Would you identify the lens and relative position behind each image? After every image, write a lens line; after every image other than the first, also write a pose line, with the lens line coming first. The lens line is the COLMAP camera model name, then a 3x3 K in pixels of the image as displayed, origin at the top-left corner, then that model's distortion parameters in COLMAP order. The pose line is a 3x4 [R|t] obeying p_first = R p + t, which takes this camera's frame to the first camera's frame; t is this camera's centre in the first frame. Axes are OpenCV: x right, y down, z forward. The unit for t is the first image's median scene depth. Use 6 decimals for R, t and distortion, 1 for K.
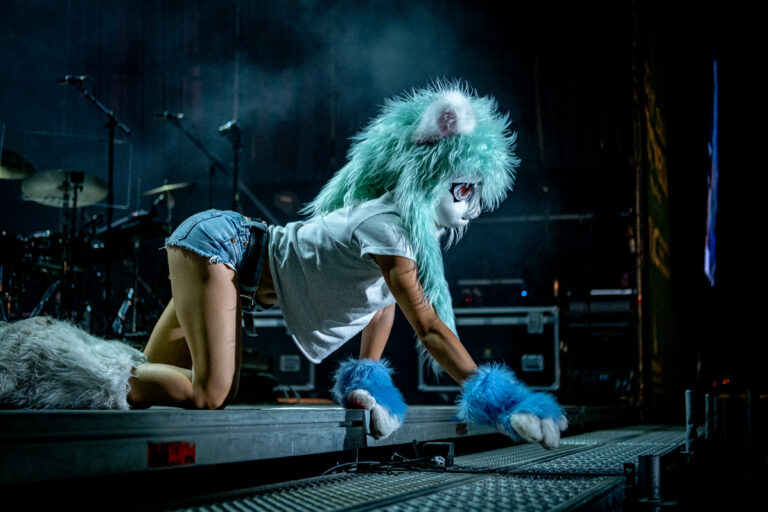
lens RADIAL K [[1162.4, 0, 384.0], [0, 1162.4, 256.0], [0, 0, 1]] dist [0.005861, 0.006825]
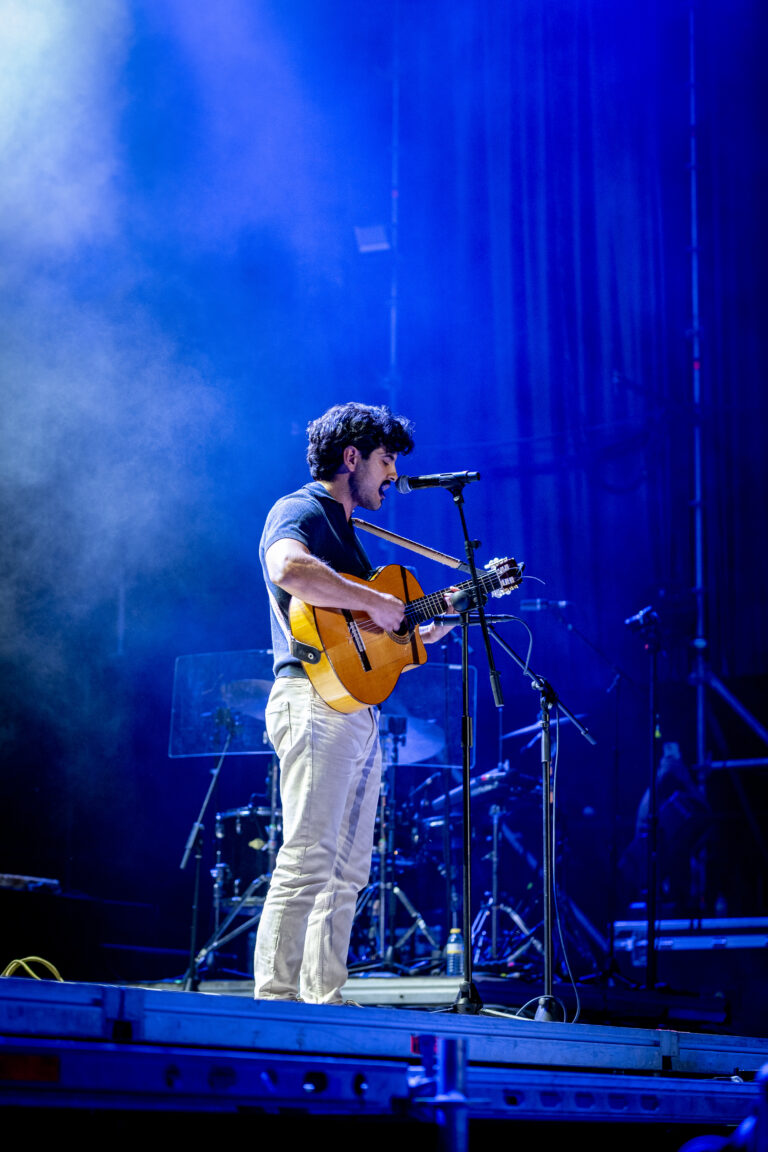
lens RADIAL K [[2872.2, 0, 384.0], [0, 2872.2, 576.0], [0, 0, 1]] dist [-0.115493, -0.001275]
pose [[0.960001, -0.047913, -0.275867, 0.174797], [0.028343, 0.996819, -0.074495, -0.028937], [0.278558, 0.063696, 0.958305, -0.545281]]
